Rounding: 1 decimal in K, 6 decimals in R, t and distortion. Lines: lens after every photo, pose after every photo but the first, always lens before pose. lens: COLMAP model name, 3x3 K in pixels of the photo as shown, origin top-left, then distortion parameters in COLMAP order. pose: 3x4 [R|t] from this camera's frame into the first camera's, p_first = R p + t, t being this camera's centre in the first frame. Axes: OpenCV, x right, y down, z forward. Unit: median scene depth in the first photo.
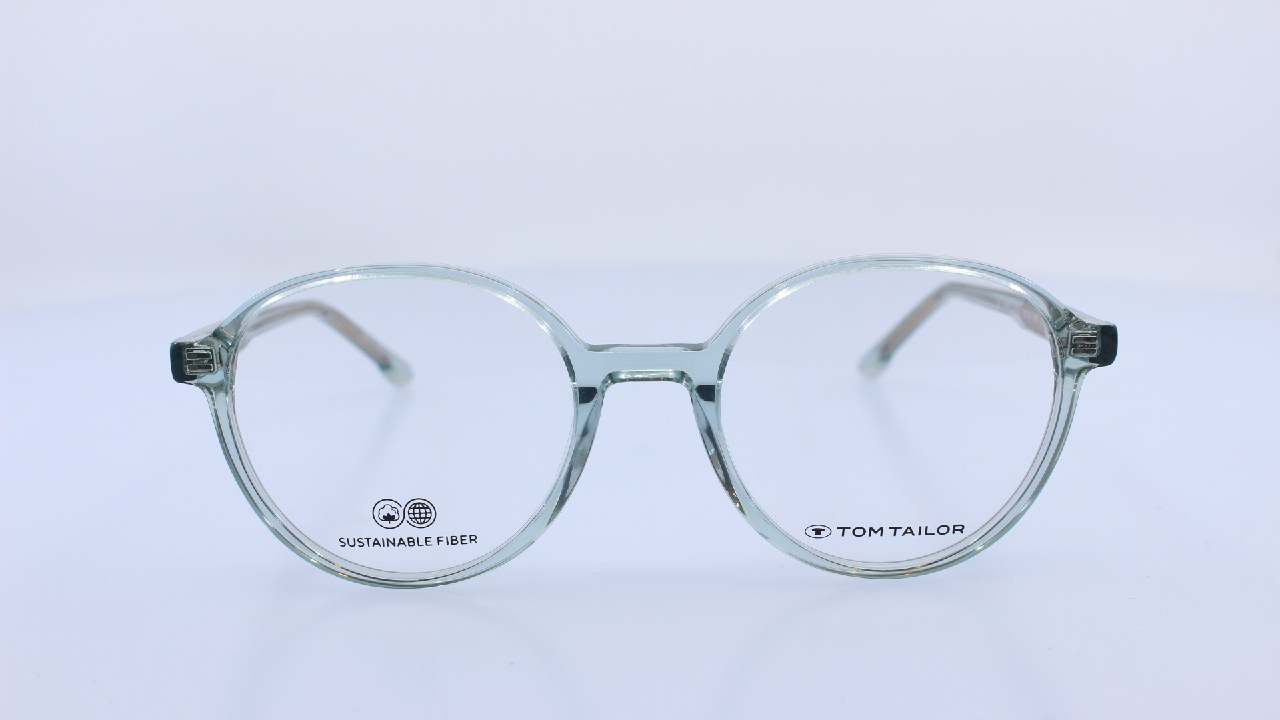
lens RADIAL K [[1627.4, 0, 632.4], [0, 1627.4, 365.7], [0, 0, 1]] dist [-0.079075, 0.000000]
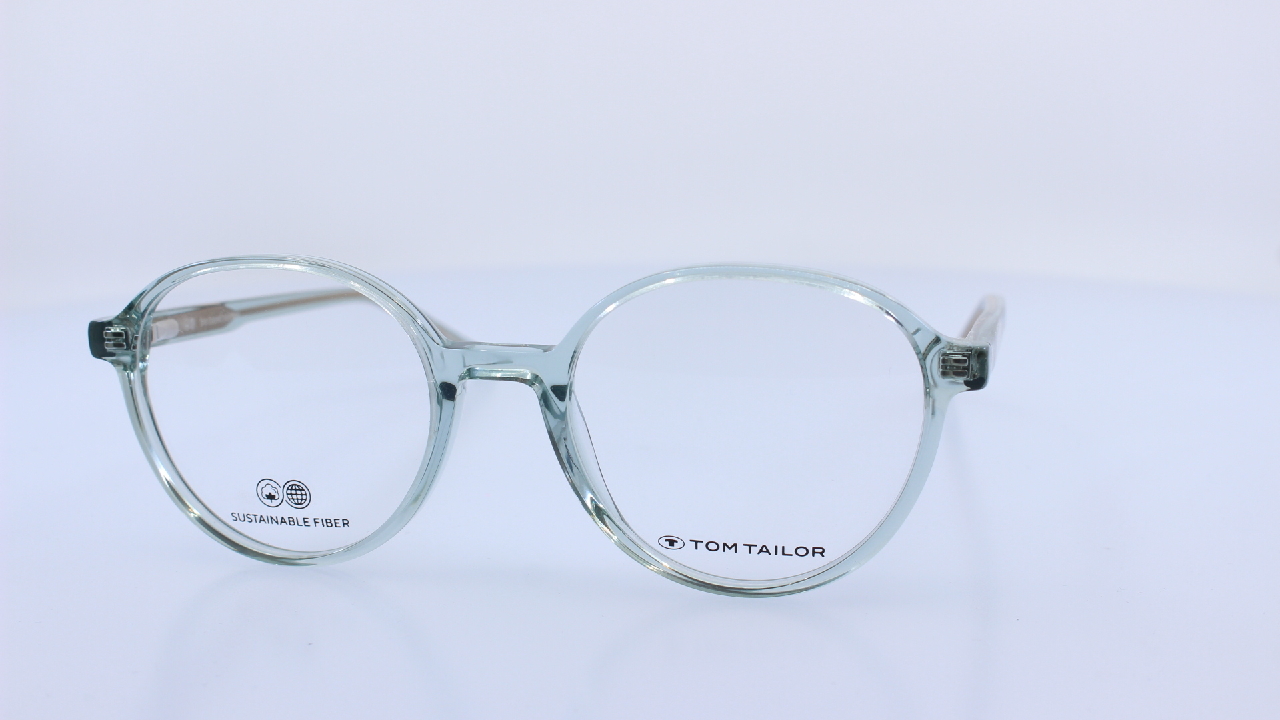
lens RADIAL K [[1627.4, 0, 632.7], [0, 1627.4, 360.1], [0, 0, 1]] dist [-0.079075, 0.000000]
pose [[0.968205, 0.051427, -0.244815, 0.329300], [-0.053545, 0.998563, -0.001998, -0.005409], [0.244361, 0.015043, 0.969568, 0.035350]]
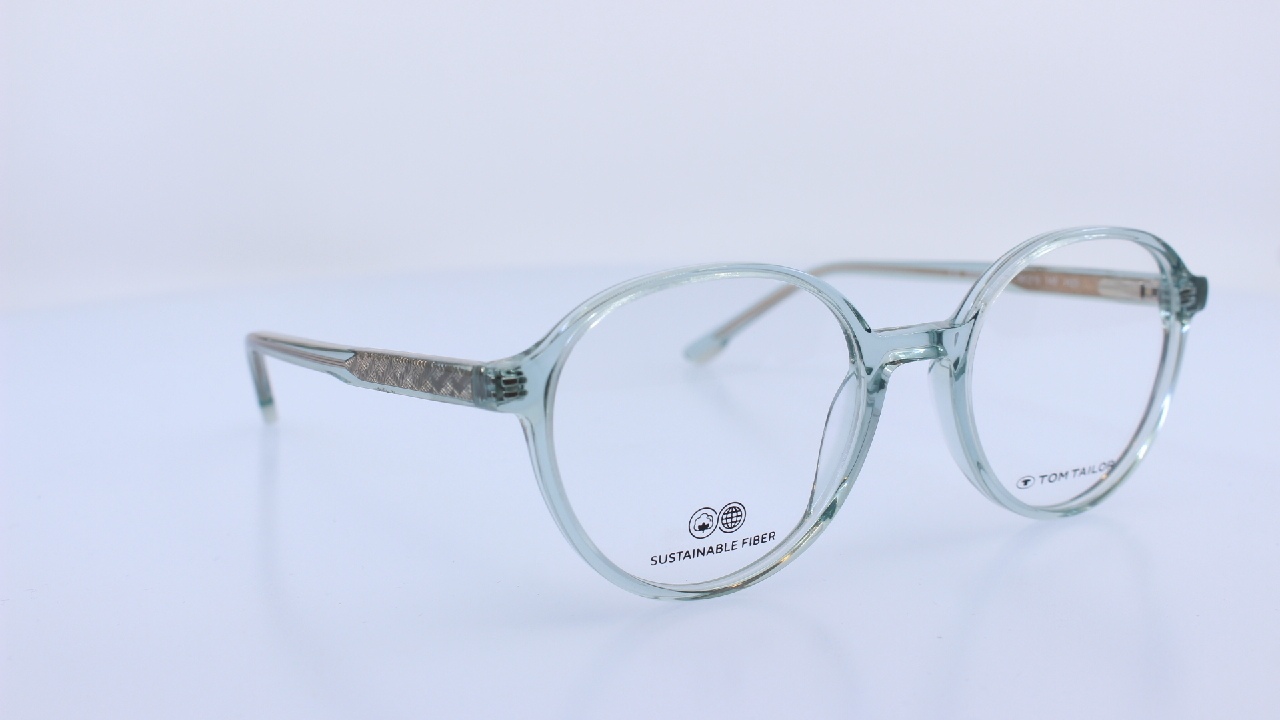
lens RADIAL K [[1627.4, 0, 642.7], [0, 1627.4, 356.0], [0, 0, 1]] dist [-0.079075, 0.000000]
pose [[0.871019, -0.096654, 0.481648, -0.640144], [0.106090, 0.994327, 0.007680, -0.019917], [-0.479658, 0.044408, 0.876331, 0.154609]]
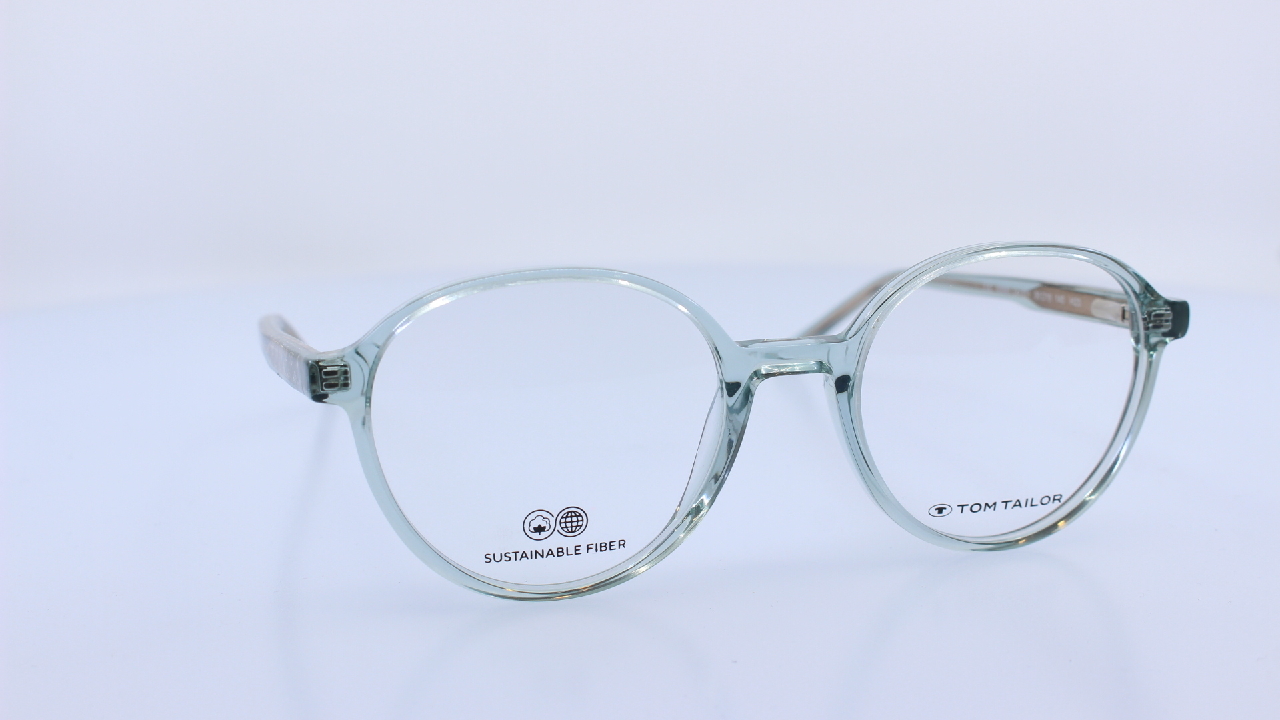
lens RADIAL K [[1627.4, 0, 648.2], [0, 1627.4, 363.3], [0, 0, 1]] dist [-0.079075, 0.000000]
pose [[0.967939, -0.051931, 0.245760, -0.320479], [0.055981, 0.998386, -0.009517, 0.007094], [-0.244869, 0.022970, 0.969284, 0.033091]]
